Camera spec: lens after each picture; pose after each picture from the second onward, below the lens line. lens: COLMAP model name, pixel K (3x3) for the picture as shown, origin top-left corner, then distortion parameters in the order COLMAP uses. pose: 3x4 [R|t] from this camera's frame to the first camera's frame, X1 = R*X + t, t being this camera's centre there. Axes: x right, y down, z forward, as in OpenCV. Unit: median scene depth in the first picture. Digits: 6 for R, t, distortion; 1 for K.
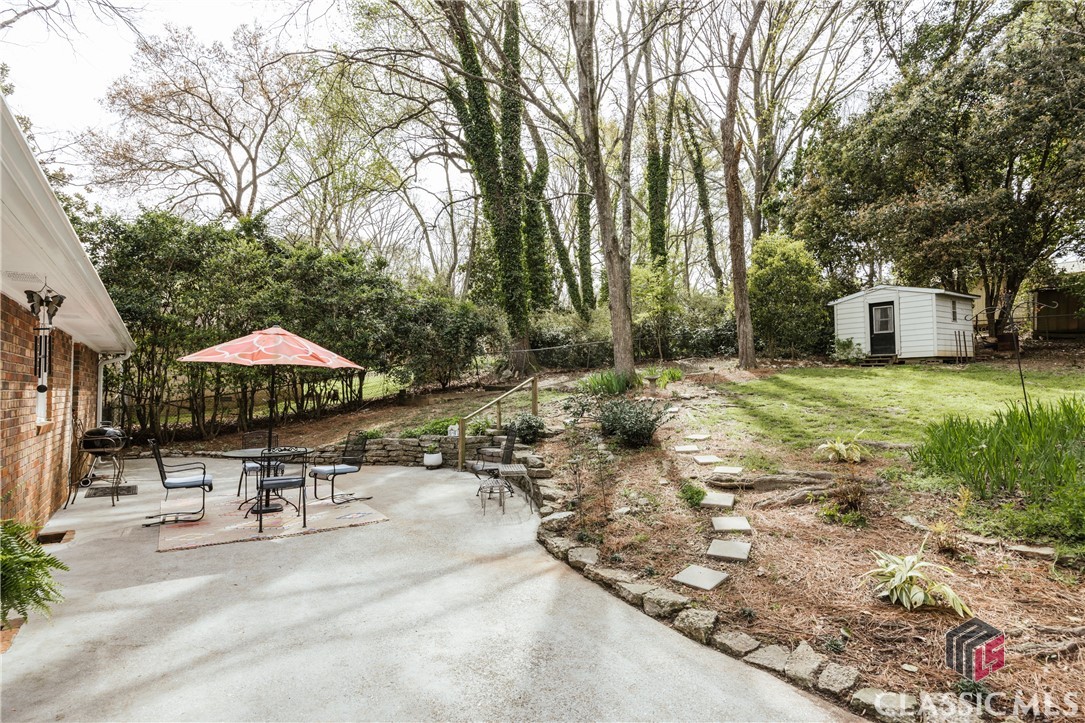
lens RADIAL K [[553.4, 0, 542.5], [0, 553.4, 361.5], [0, 0, 1]] dist [-0.000679, -0.000463]
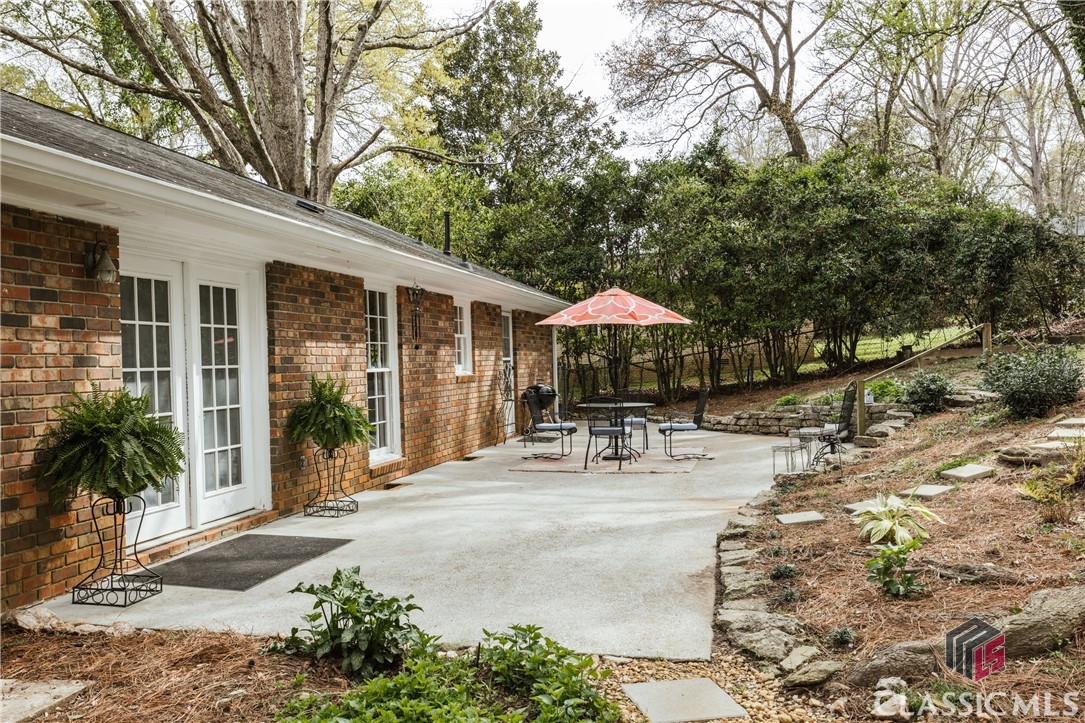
lens RADIAL K [[922.7, 0, 542.5], [0, 922.7, 361.5], [0, 0, 1]] dist [0.002788, 0.002463]
pose [[0.674200, -0.005652, -0.738527, 0.352603], [0.052183, 0.997836, 0.040002, 0.000238], [0.736703, -0.065508, 0.673036, -0.144187]]
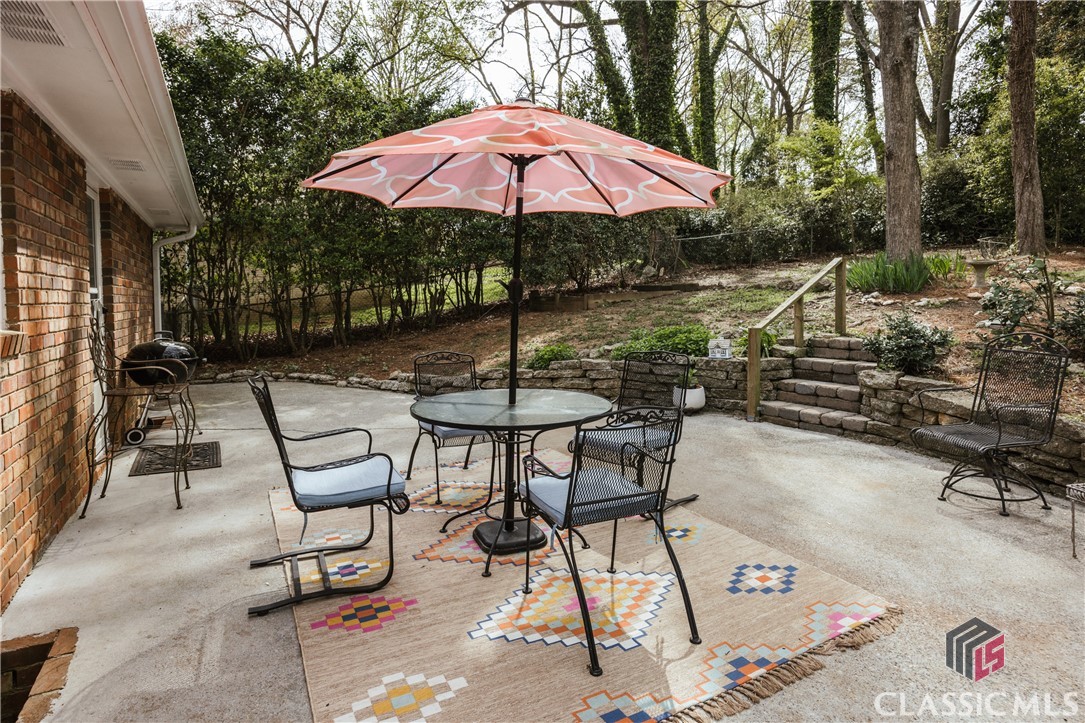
lens RADIAL K [[563.2, 0, 526.9], [0, 563.2, 315.0], [0, 0, 1]] dist [-0.002771, -0.000103]
pose [[0.993617, -0.000710, -0.112806, -0.210270], [0.009471, 0.996975, 0.077143, 0.030357], [0.112410, -0.077719, 0.990618, 0.281453]]
